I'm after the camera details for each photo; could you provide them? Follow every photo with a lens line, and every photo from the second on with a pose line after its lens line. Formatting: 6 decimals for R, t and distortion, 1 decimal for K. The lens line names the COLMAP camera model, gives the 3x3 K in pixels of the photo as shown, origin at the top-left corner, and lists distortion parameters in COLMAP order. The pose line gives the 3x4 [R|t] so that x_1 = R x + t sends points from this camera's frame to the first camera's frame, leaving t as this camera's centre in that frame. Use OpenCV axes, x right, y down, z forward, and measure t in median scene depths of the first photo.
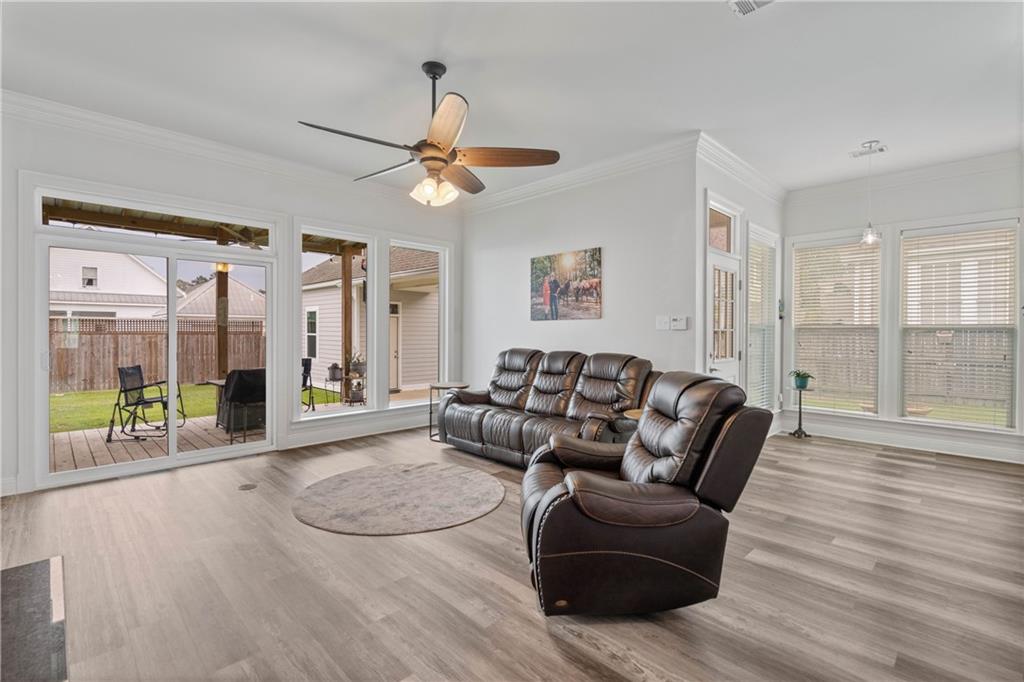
lens RADIAL K [[473.3, 0, 513.2], [0, 473.3, 334.9], [0, 0, 1]] dist [-0.001395, 0.000024]
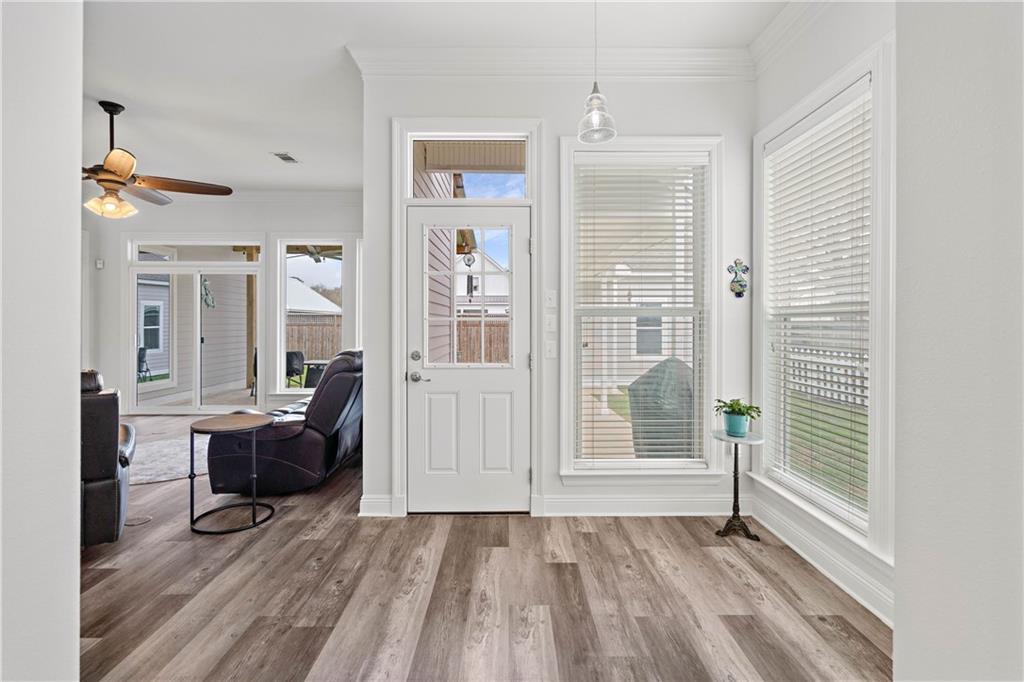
lens RADIAL K [[469.2, 0, 510.8], [0, 469.2, 322.3], [0, 0, 1]] dist [0.000822, 0.000126]
pose [[0.721180, -0.002539, -0.692743, 0.858417], [-0.004473, 0.999955, -0.008321, -0.001840], [0.692733, 0.009099, 0.721137, 0.522702]]
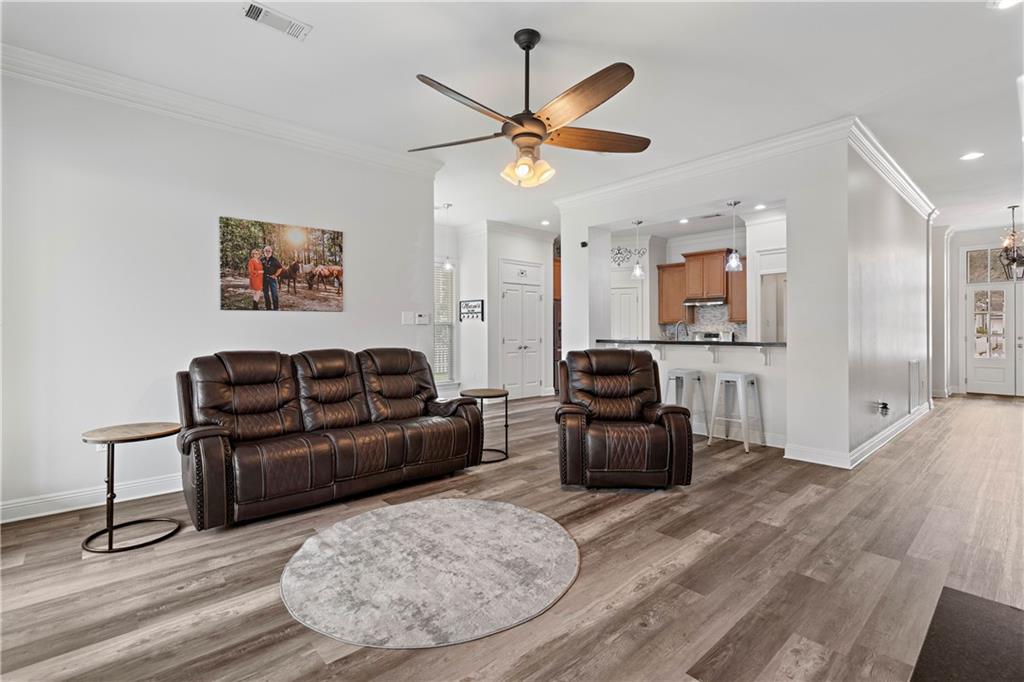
lens RADIAL K [[473.3, 0, 513.2], [0, 473.3, 334.9], [0, 0, 1]] dist [-0.001395, 0.000024]
pose [[0.043345, -0.016460, 0.998925, -0.667581], [0.010759, 0.999814, 0.016008, -0.001371], [-0.999002, 0.010054, 0.043514, 0.612689]]
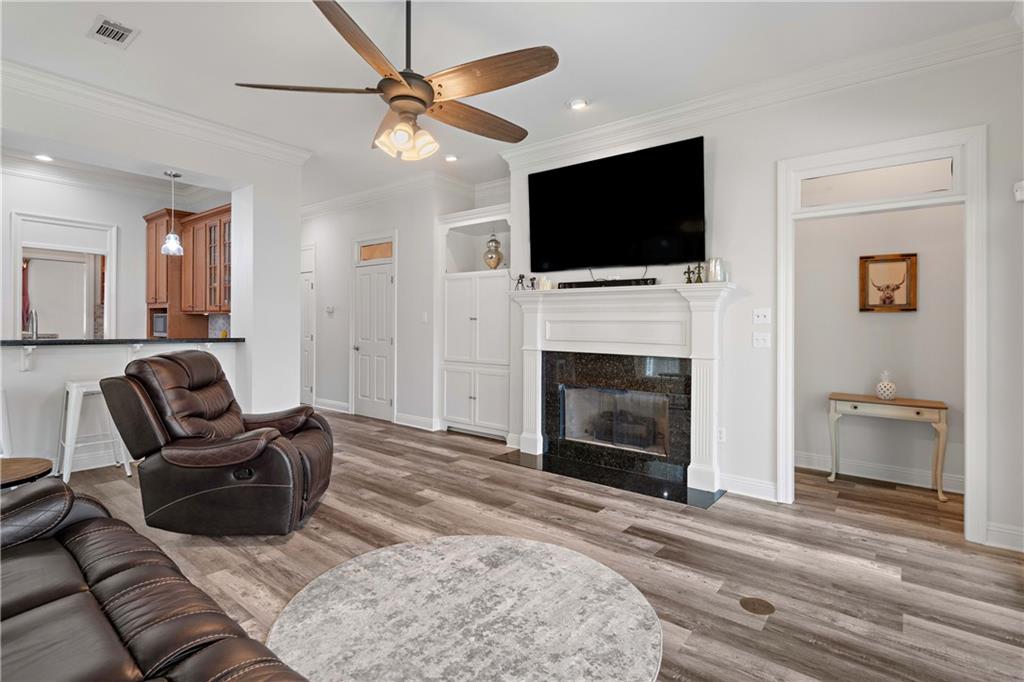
lens RADIAL K [[492.7, 0, 513.1], [0, 492.7, 325.9], [0, 0, 1]] dist [-0.000490, 0.000379]
pose [[-0.992378, -0.019361, -0.121701, -0.148292], [-0.019880, 0.999798, 0.003049, -0.002811], [0.121618, 0.005445, -0.992562, 1.130721]]
